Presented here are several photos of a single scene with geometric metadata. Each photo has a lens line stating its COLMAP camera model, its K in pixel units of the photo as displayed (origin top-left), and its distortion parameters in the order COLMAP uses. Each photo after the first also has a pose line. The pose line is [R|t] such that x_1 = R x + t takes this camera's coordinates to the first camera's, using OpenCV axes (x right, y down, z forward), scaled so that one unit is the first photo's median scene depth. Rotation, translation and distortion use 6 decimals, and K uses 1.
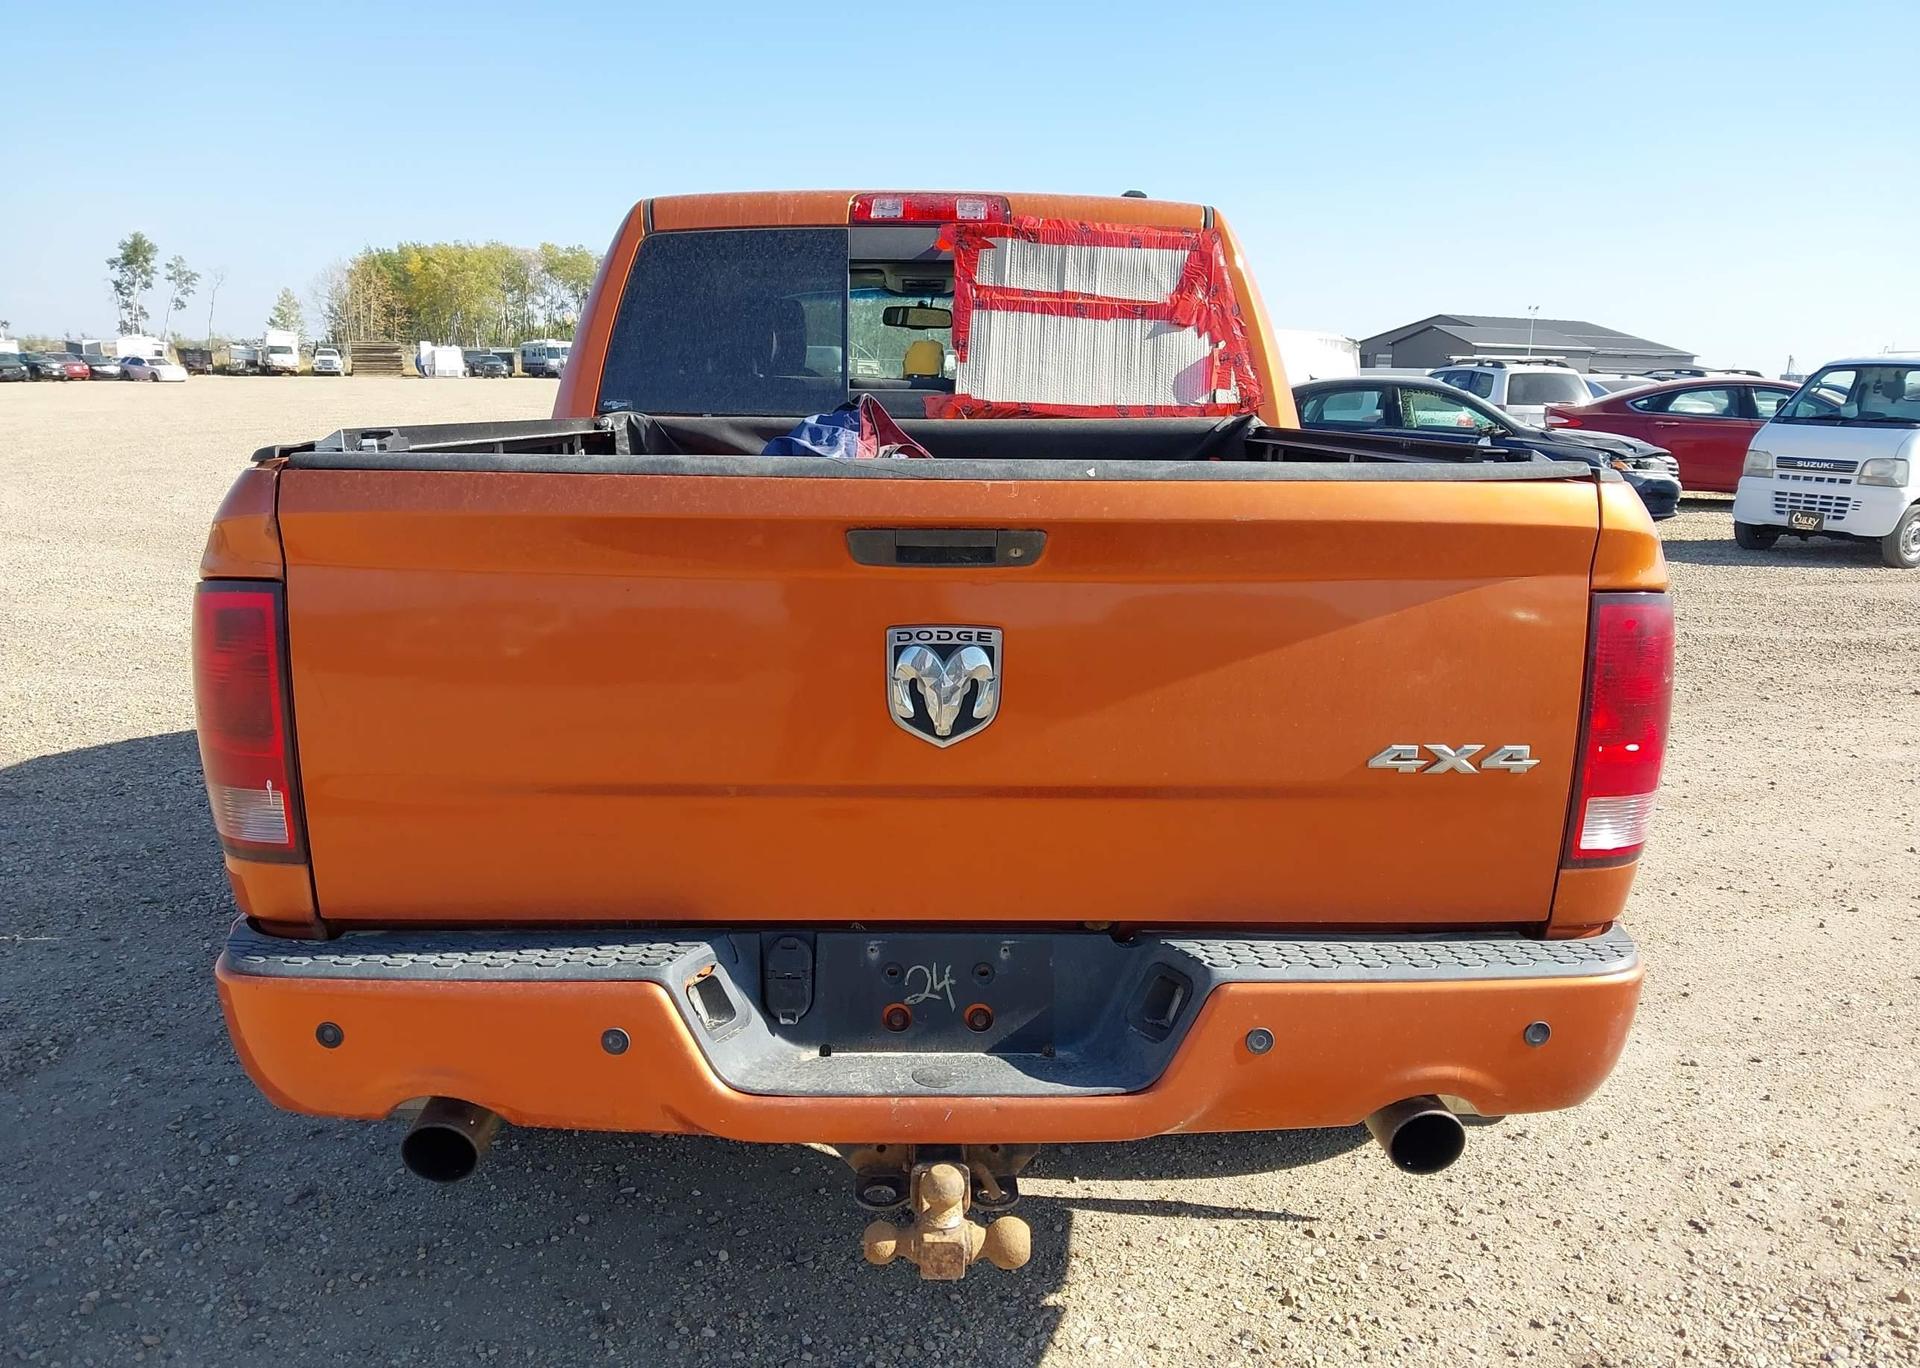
lens RADIAL K [[1549.7, 0, 997.9], [0, 1549.7, 699.3], [0, 0, 1]] dist [0.039164, -0.006686]
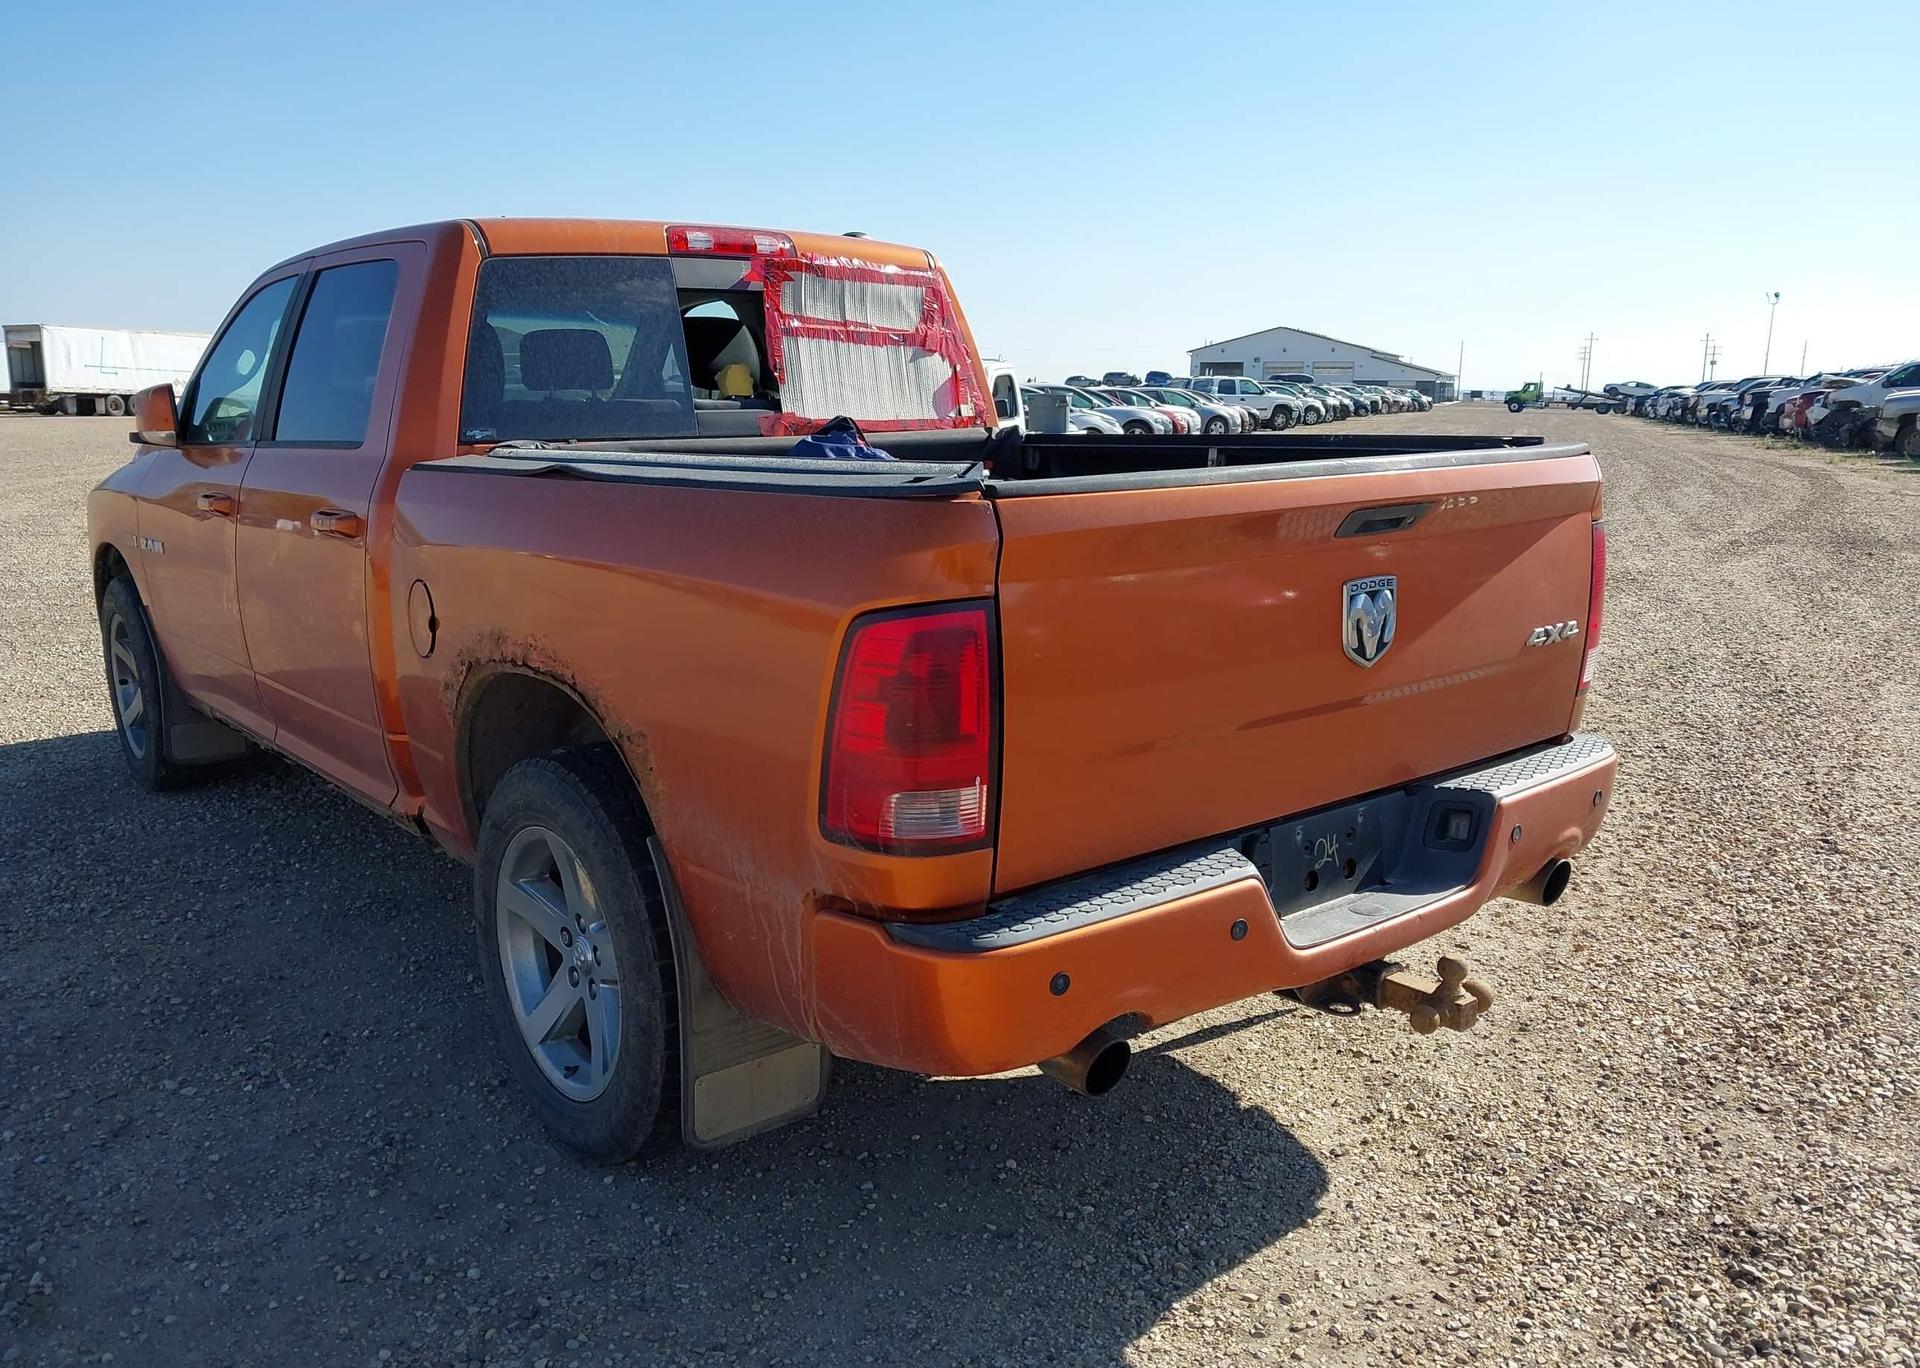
lens RADIAL K [[1482.0, 0, 982.0], [0, 1482.0, 704.8], [0, 0, 1]] dist [0.053440, -0.069024]
pose [[0.790265, -0.142493, 0.595967, -0.570312], [0.140069, 0.988843, 0.050694, -0.026208], [-0.596542, 0.043415, 0.801407, 0.081681]]
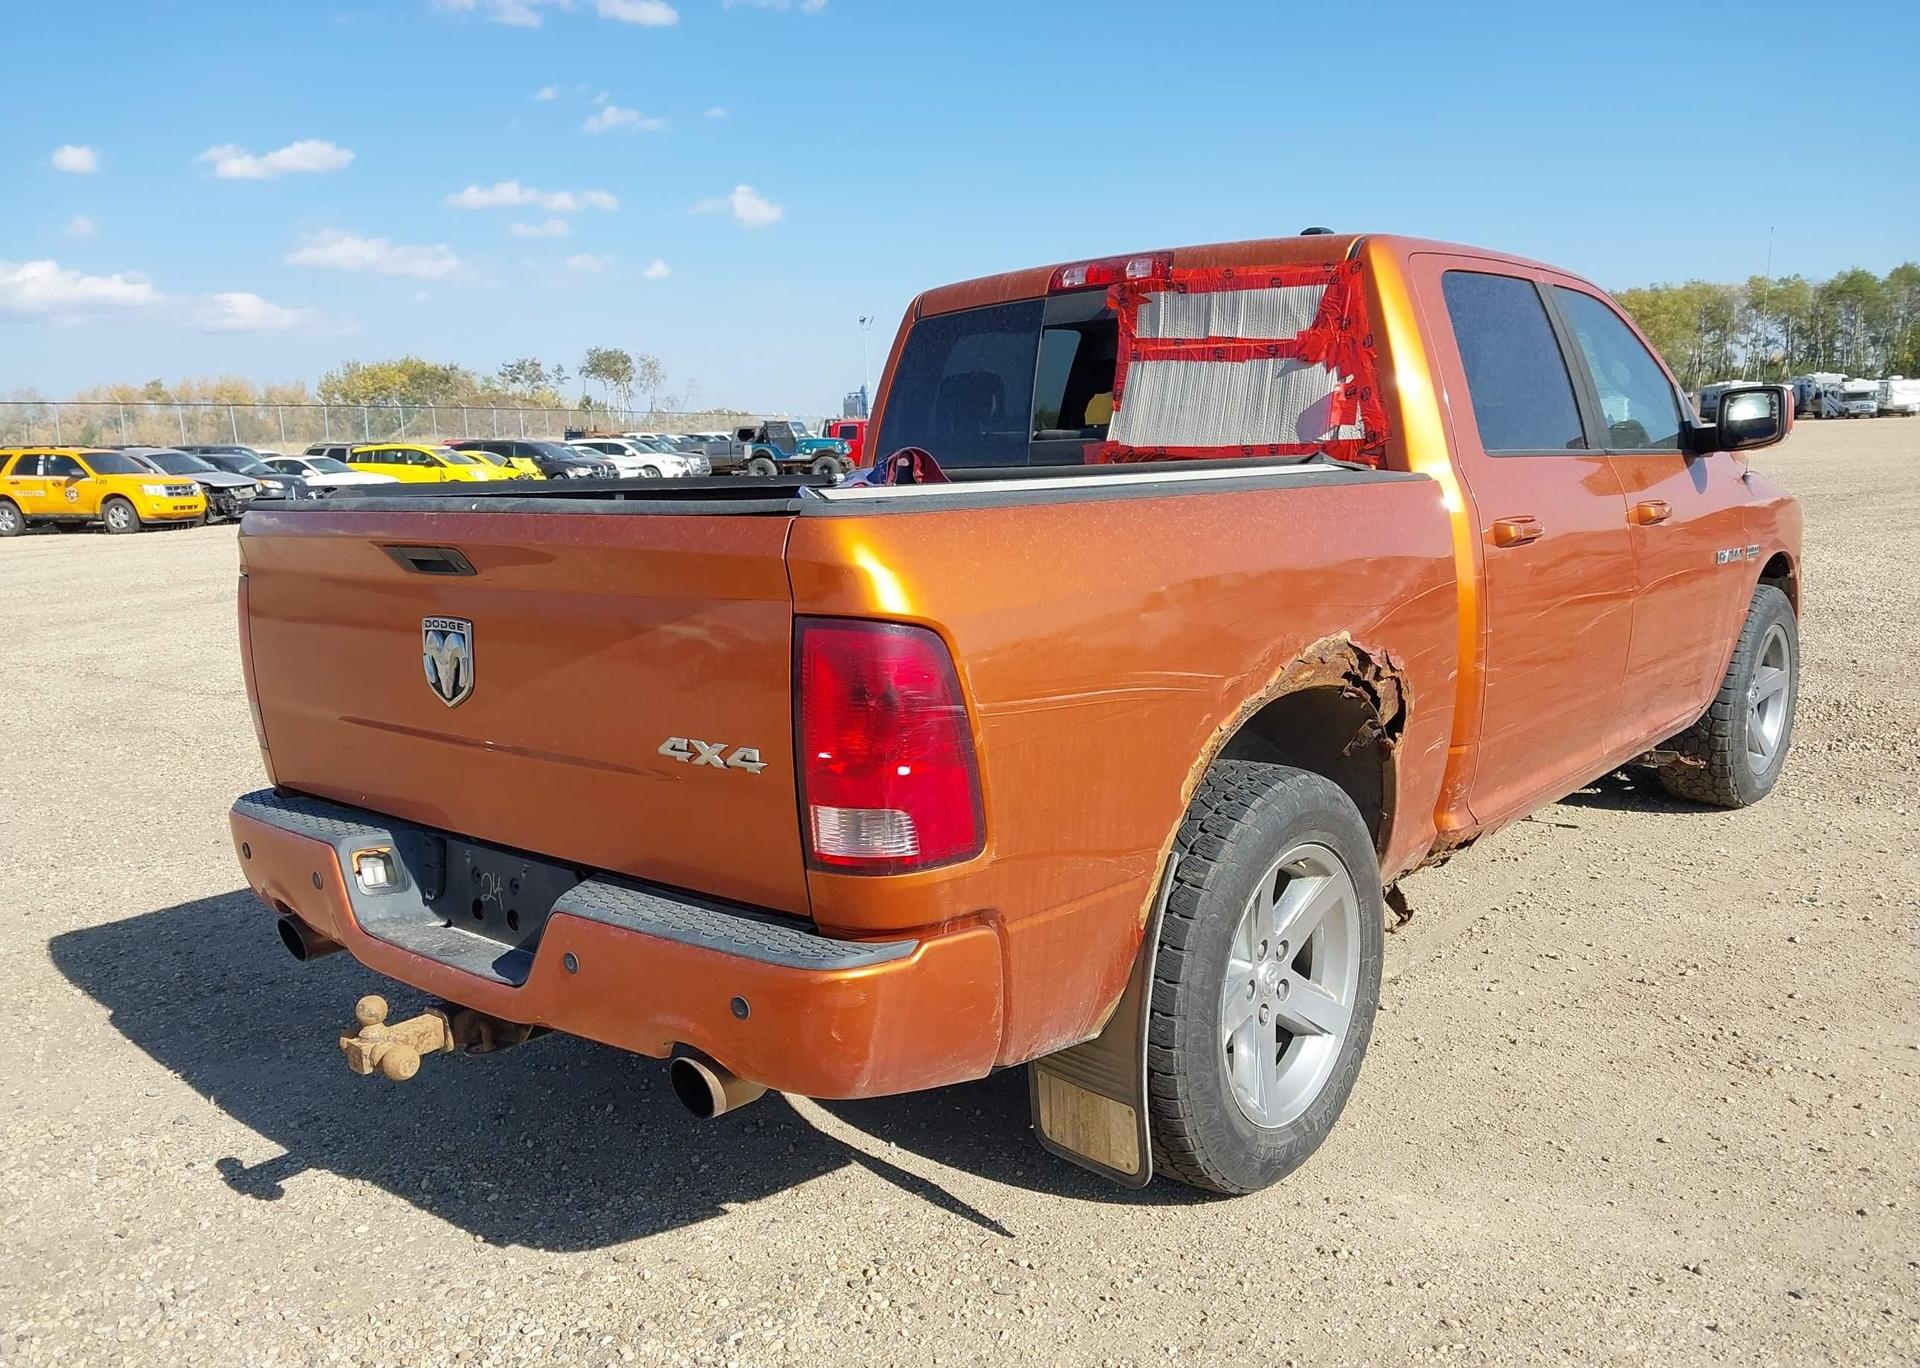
lens RADIAL K [[1598.3, 0, 960.0], [0, 1598.3, 684.0], [0, 0, 1]] dist [0.012315, -0.003882]
pose [[0.722295, 0.066474, -0.688383, 0.667182], [-0.097836, 0.995181, -0.006556, -0.012820], [0.684630, 0.072084, 0.725317, 0.142824]]
